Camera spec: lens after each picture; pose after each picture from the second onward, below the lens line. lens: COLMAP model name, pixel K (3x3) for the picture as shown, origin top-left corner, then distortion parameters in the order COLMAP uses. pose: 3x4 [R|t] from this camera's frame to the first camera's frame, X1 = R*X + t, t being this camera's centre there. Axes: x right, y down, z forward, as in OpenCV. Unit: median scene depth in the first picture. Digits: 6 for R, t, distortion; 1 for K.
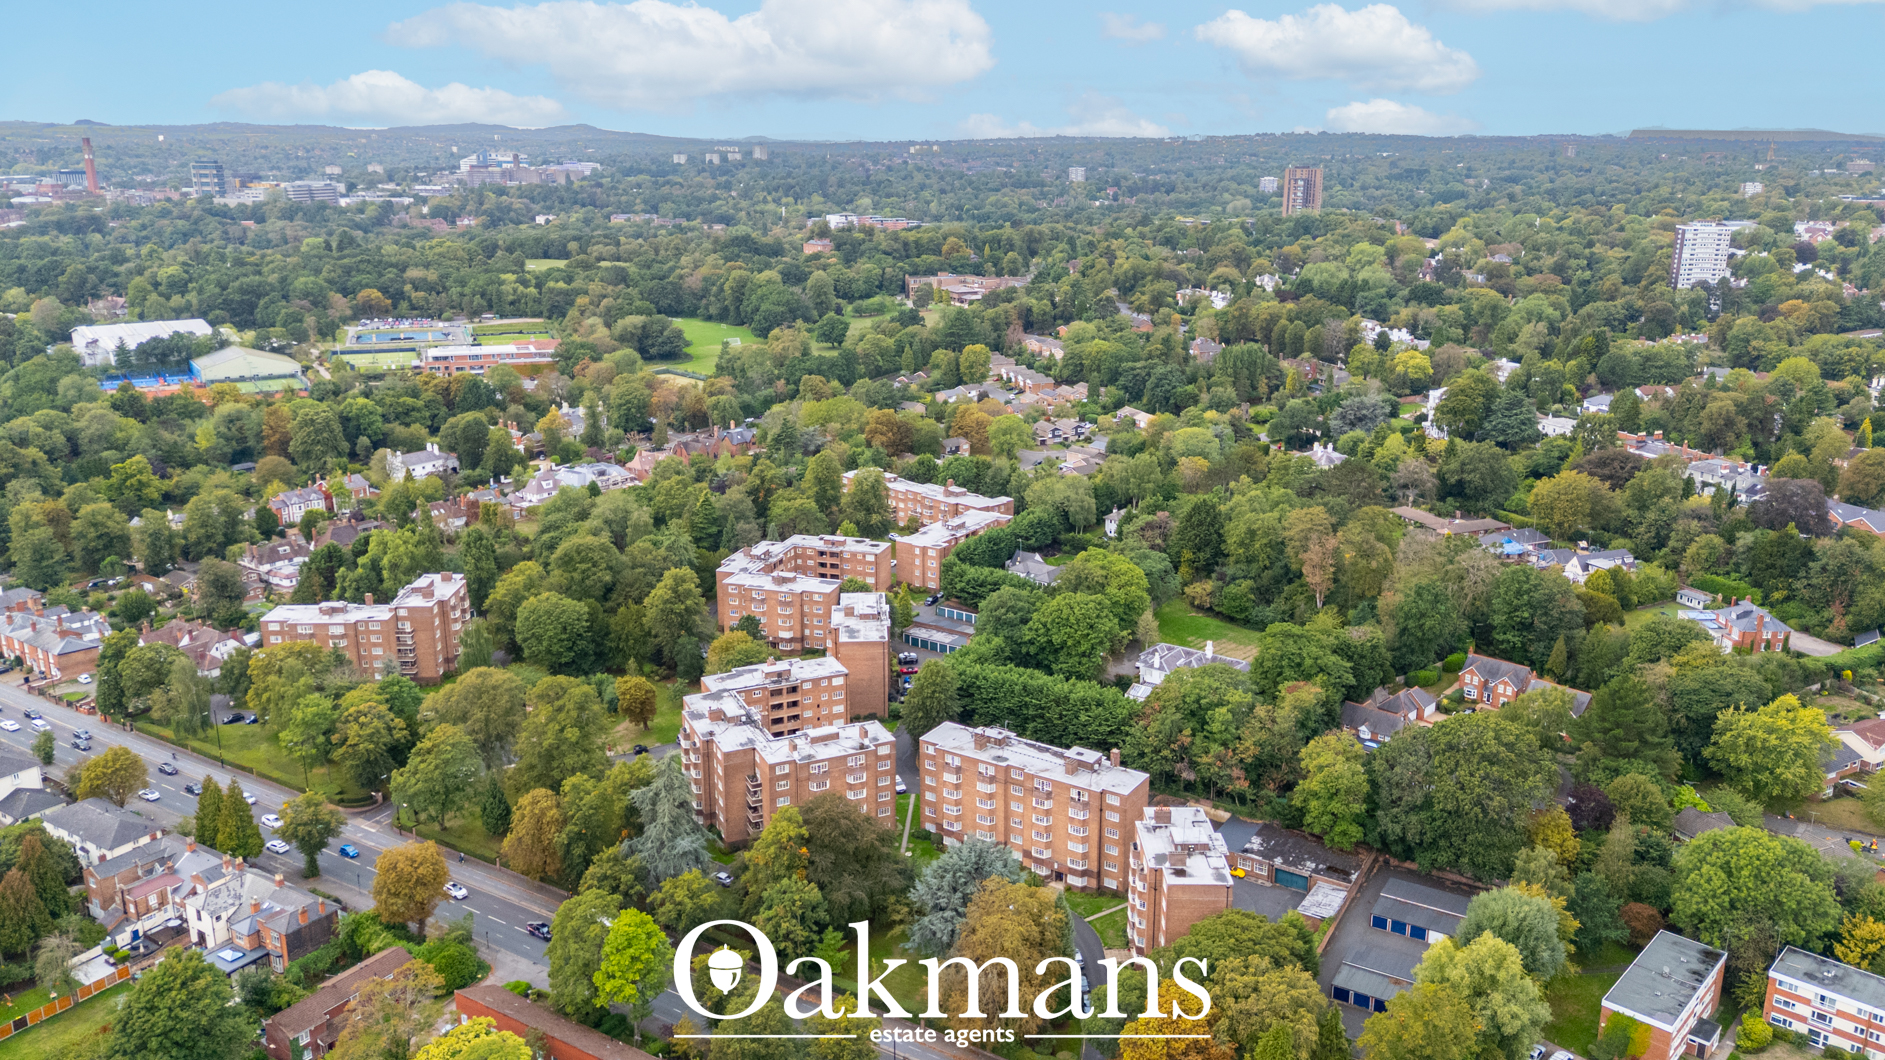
lens RADIAL K [[1360.7, 0, 942.5], [0, 1360.7, 530.0], [0, 0, 1]] dist [0.099358, -0.132060]
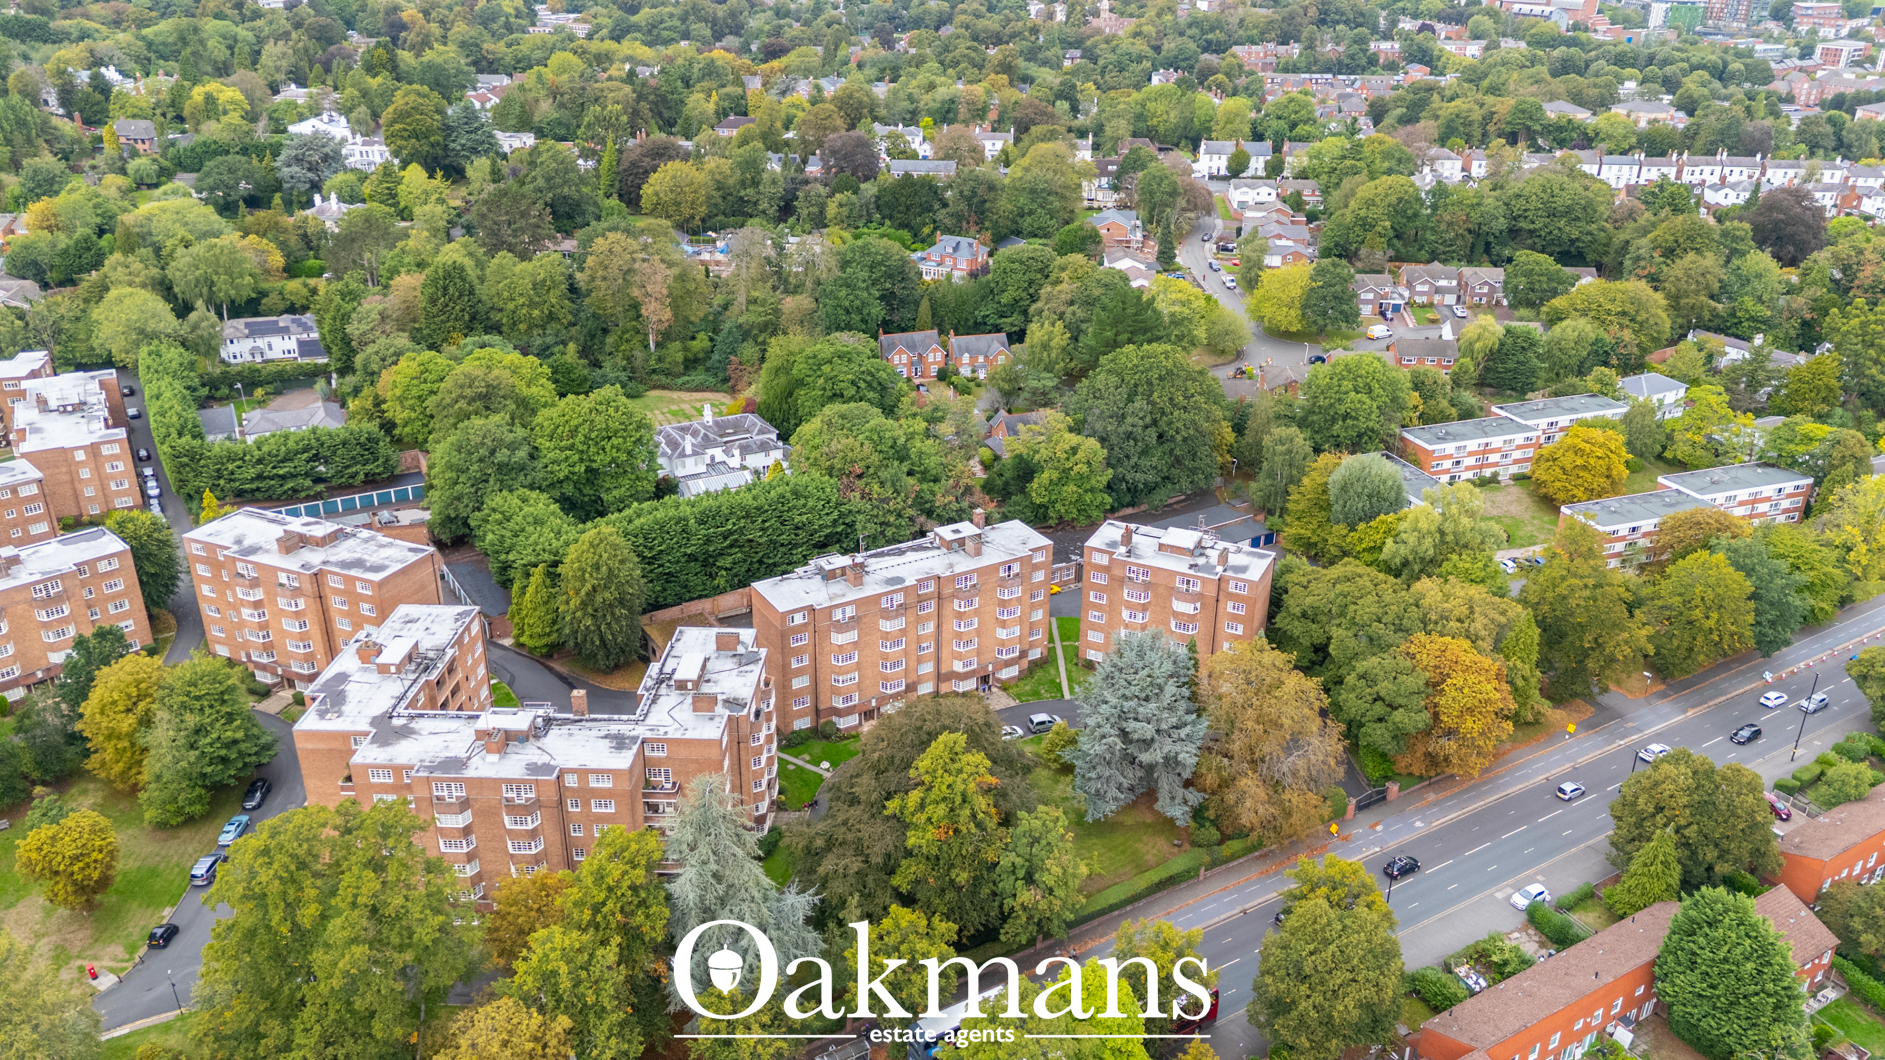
lens RADIAL K [[1352.3, 0, 942.5], [0, 1352.3, 530.0], [0, 0, 1]] dist [0.085139, -0.090238]
pose [[0.448996, -0.366554, 0.814887, -0.378214], [0.228242, 0.928777, 0.292025, -0.047153], [-0.863892, 0.054873, 0.500680, 0.429117]]
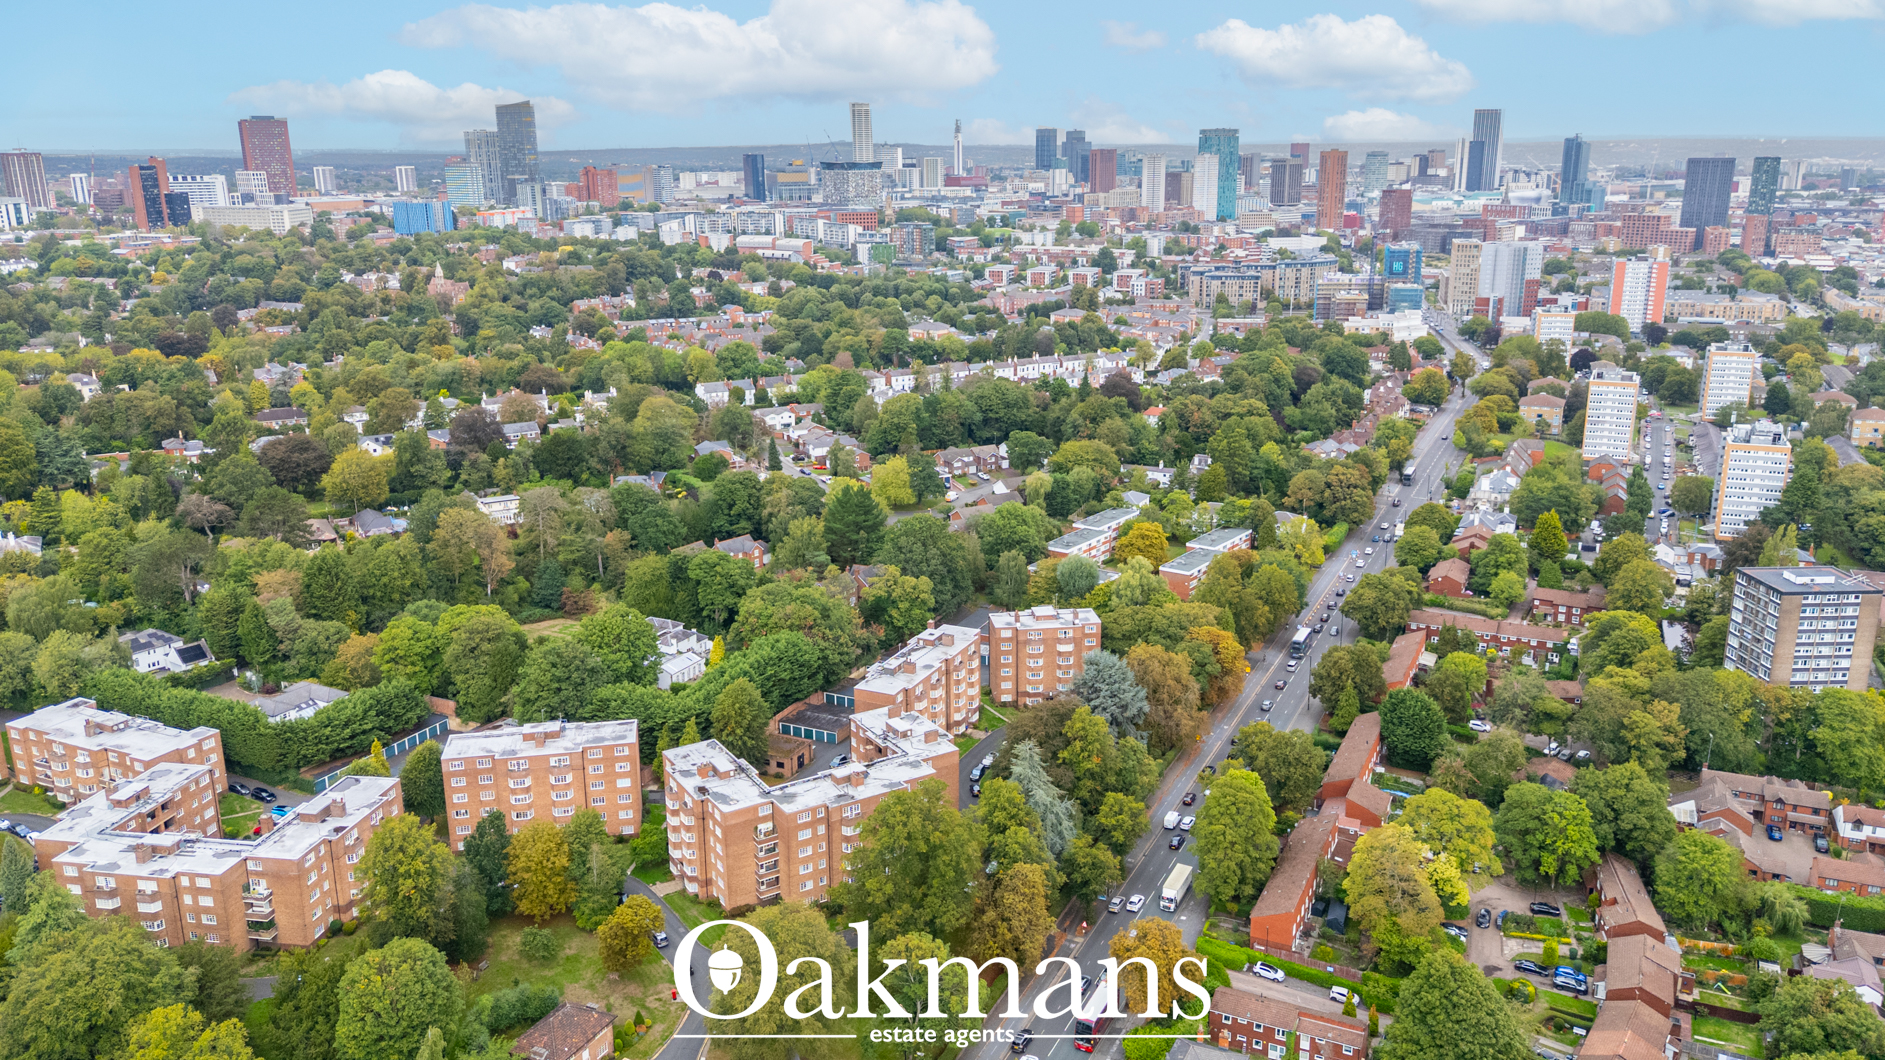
lens RADIAL K [[1377.8, 0, 942.5], [0, 1377.8, 530.0], [0, 0, 1]] dist [0.089805, -0.090102]
pose [[-0.115219, -0.261640, 0.958263, -0.755334], [0.277188, 0.917900, 0.283948, -0.194098], [-0.953882, 0.298336, -0.033236, 0.701399]]
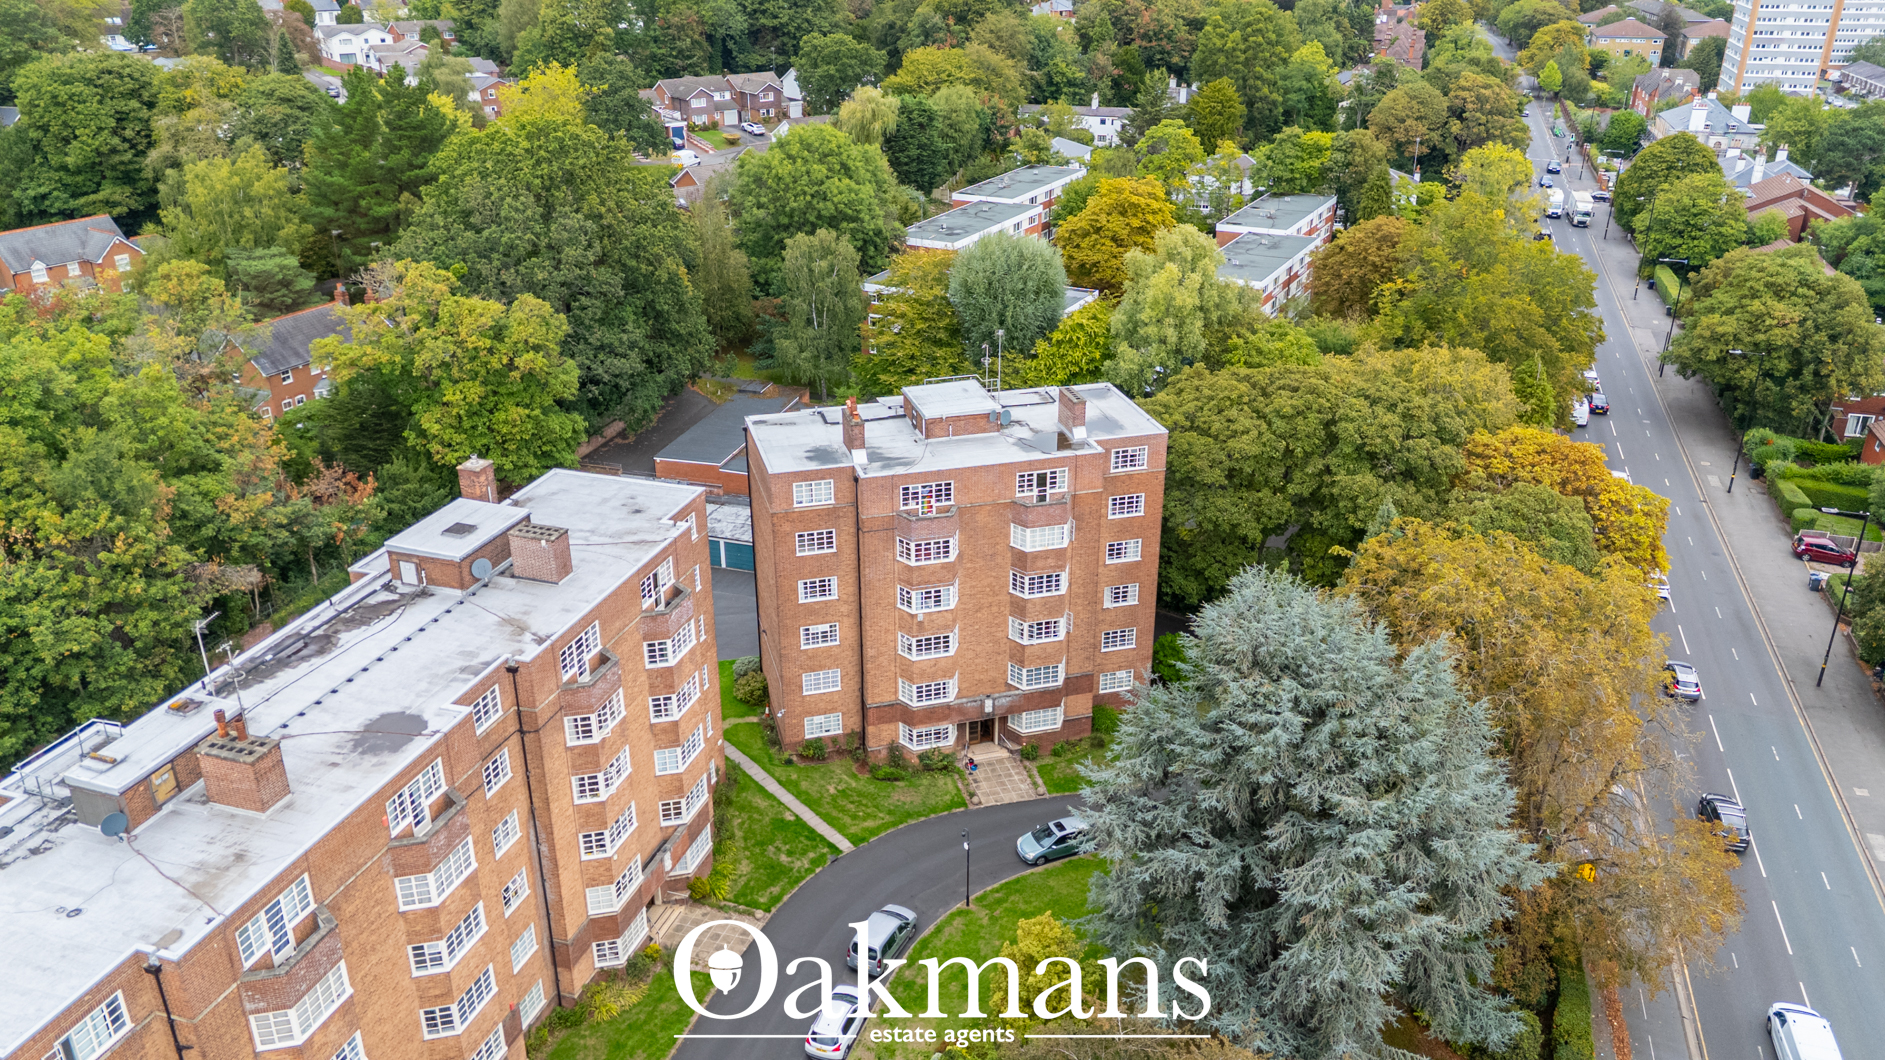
lens RADIAL K [[1377.8, 0, 942.5], [0, 1377.8, 530.0], [0, 0, 1]] dist [0.089805, -0.090102]
pose [[-0.257461, -0.401704, 0.878833, -0.112143], [0.259645, 0.847285, 0.463349, 0.044261], [-0.930752, 0.347478, -0.113842, 0.659214]]
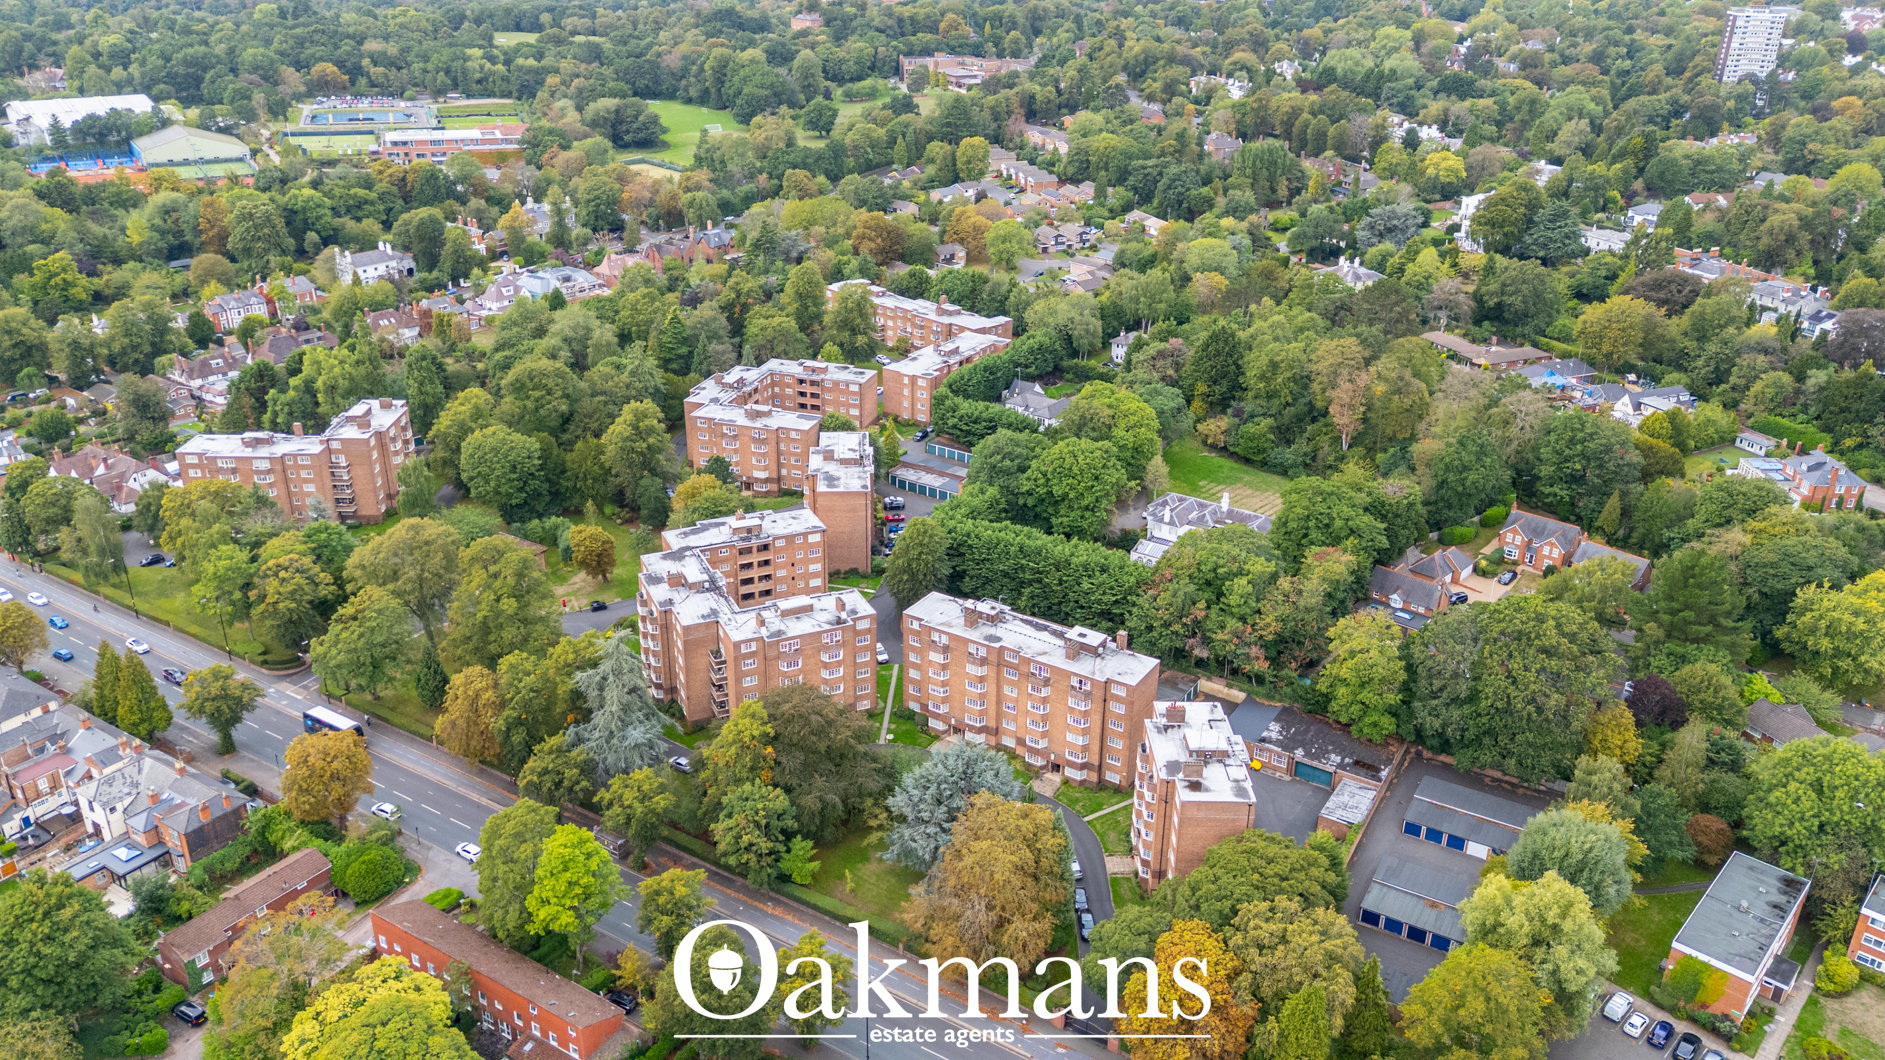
lens RADIAL K [[1352.3, 0, 942.5], [0, 1352.3, 530.0], [0, 0, 1]] dist [0.085139, -0.090238]
pose [[0.999914, 0.011931, 0.005387, 0.002600], [-0.012608, 0.988459, 0.150964, -0.024895], [-0.003523, -0.151019, 0.988525, 0.096972]]
